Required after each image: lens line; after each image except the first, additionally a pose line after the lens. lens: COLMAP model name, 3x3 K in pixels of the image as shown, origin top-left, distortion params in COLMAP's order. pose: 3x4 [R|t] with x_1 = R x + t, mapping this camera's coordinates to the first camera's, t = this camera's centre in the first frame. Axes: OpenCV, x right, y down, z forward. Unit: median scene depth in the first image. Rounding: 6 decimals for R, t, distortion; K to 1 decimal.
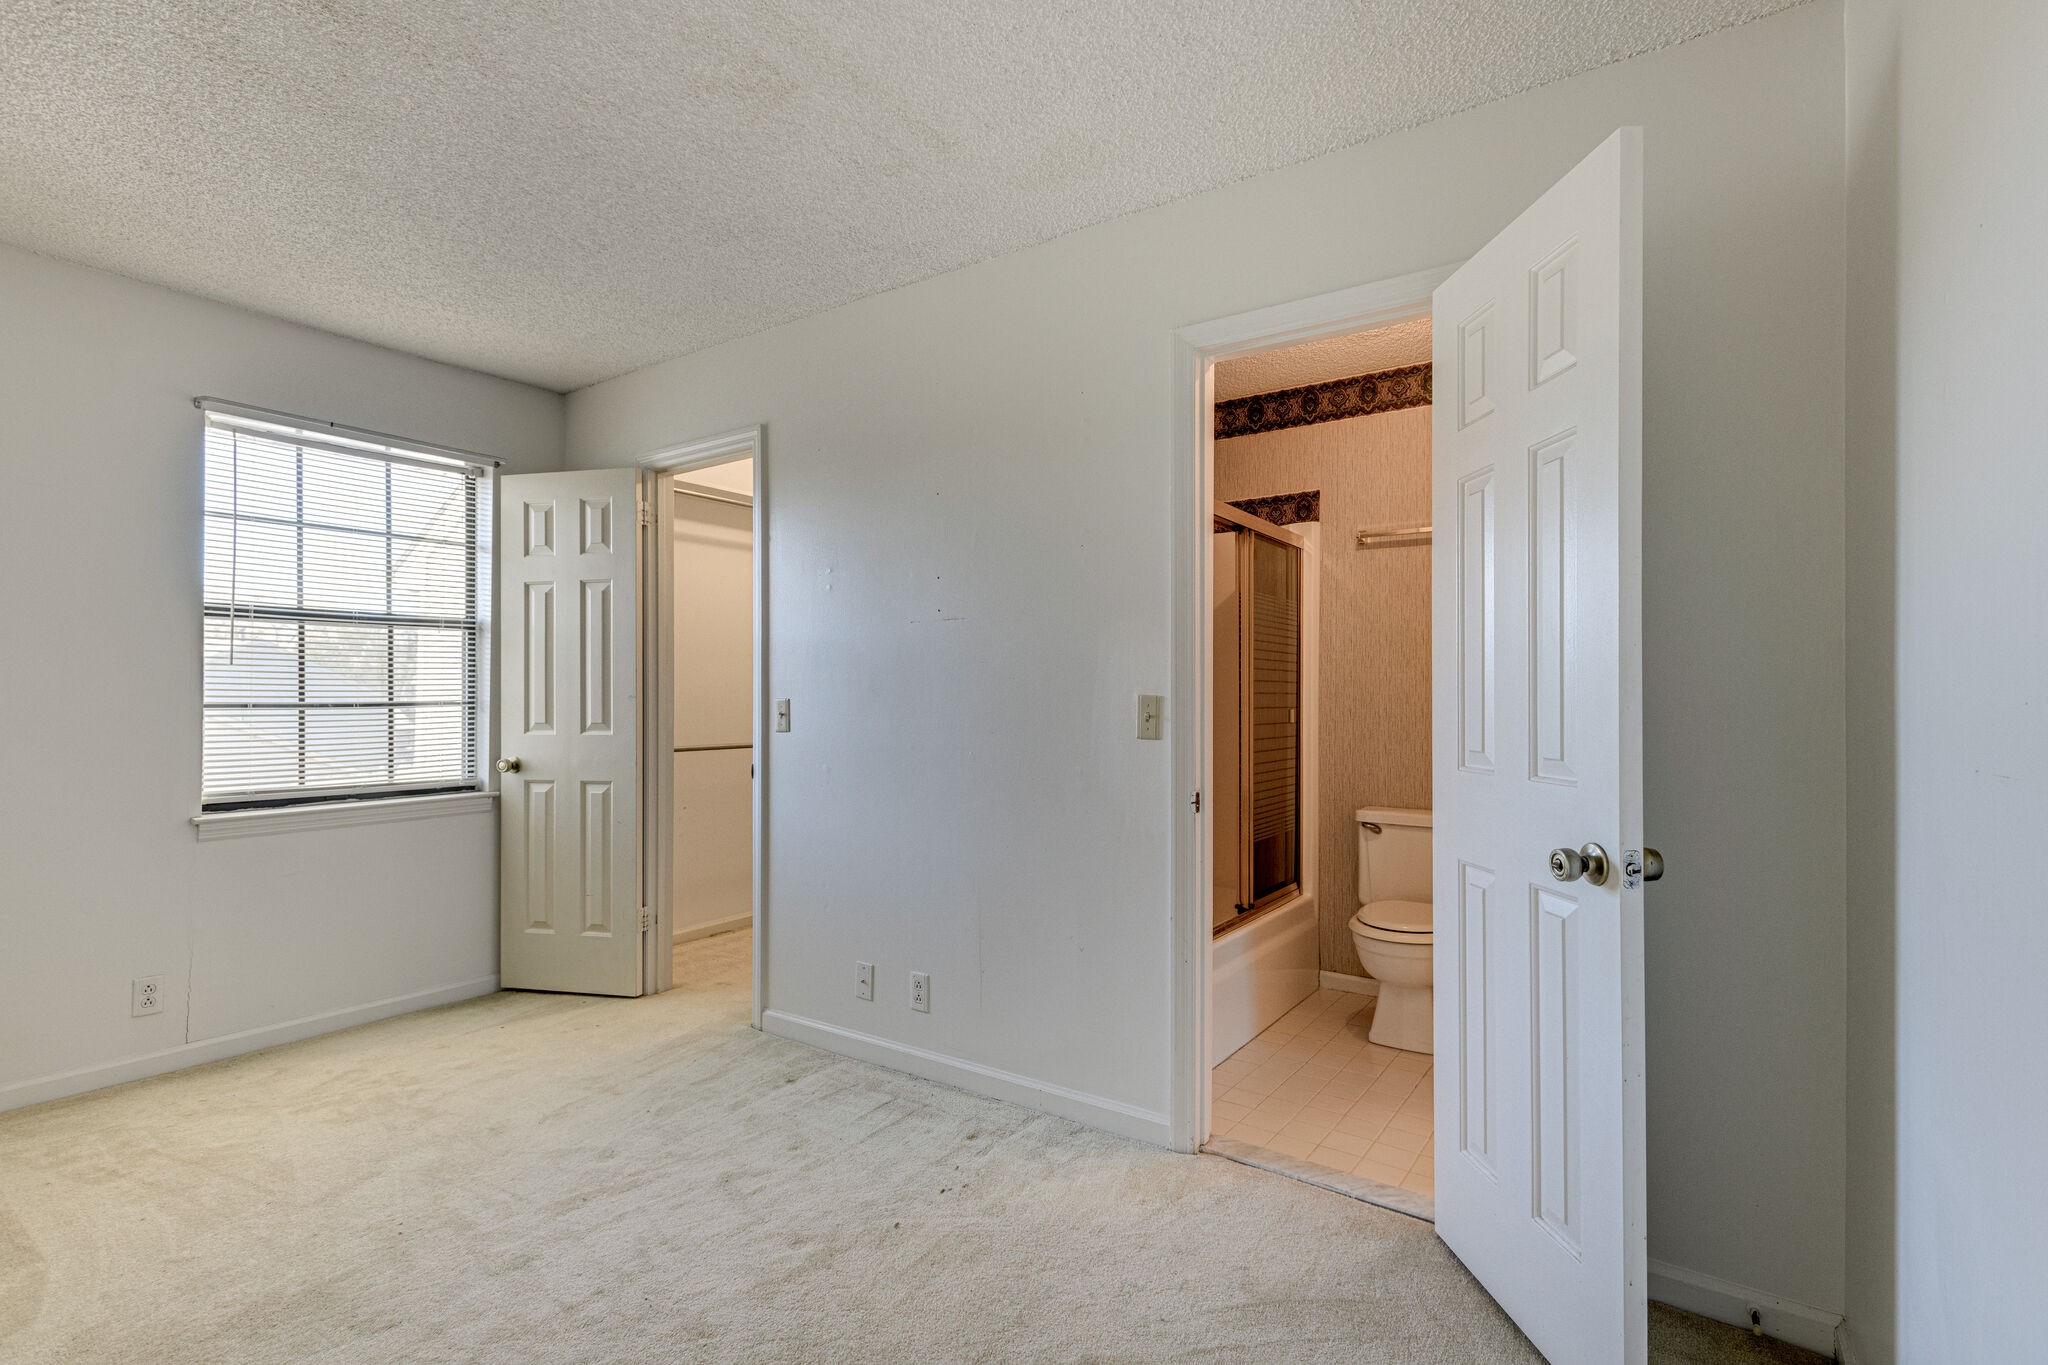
lens RADIAL K [[968.1, 0, 1014.1], [0, 968.1, 692.9], [0, 0, 1]] dist [0.019487, -0.000085]
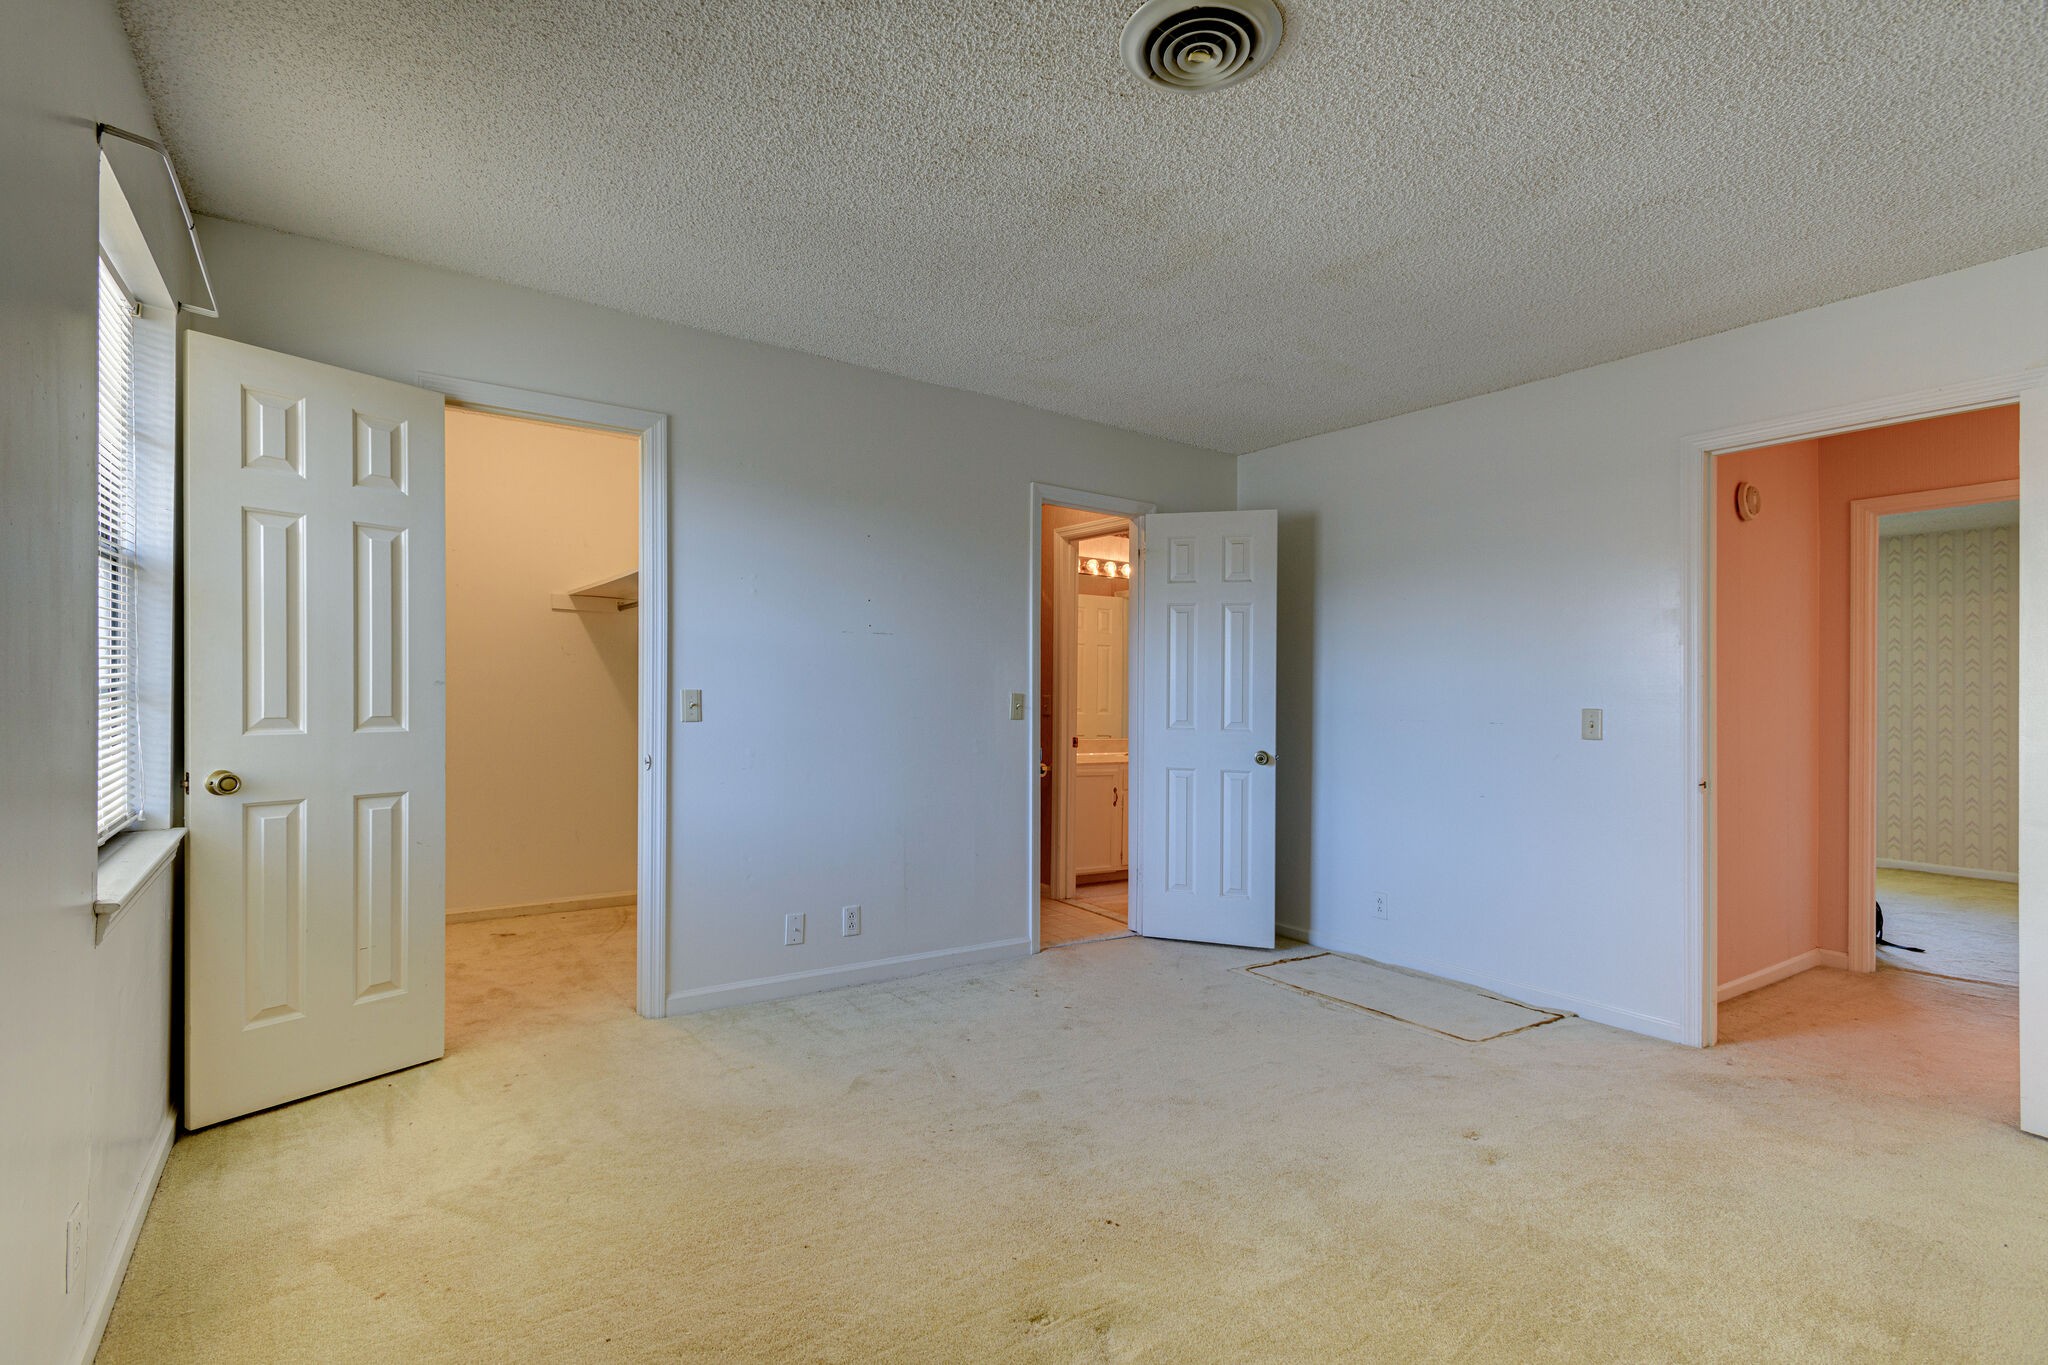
lens RADIAL K [[968.1, 0, 1010.4], [0, 968.1, 687.2], [0, 0, 1]] dist [0.019487, -0.000085]
pose [[0.356802, 0.013251, 0.934086, -0.961862], [-0.024675, 0.999684, -0.004756, -0.000016], [-0.933854, -0.021352, 0.357016, 0.277087]]
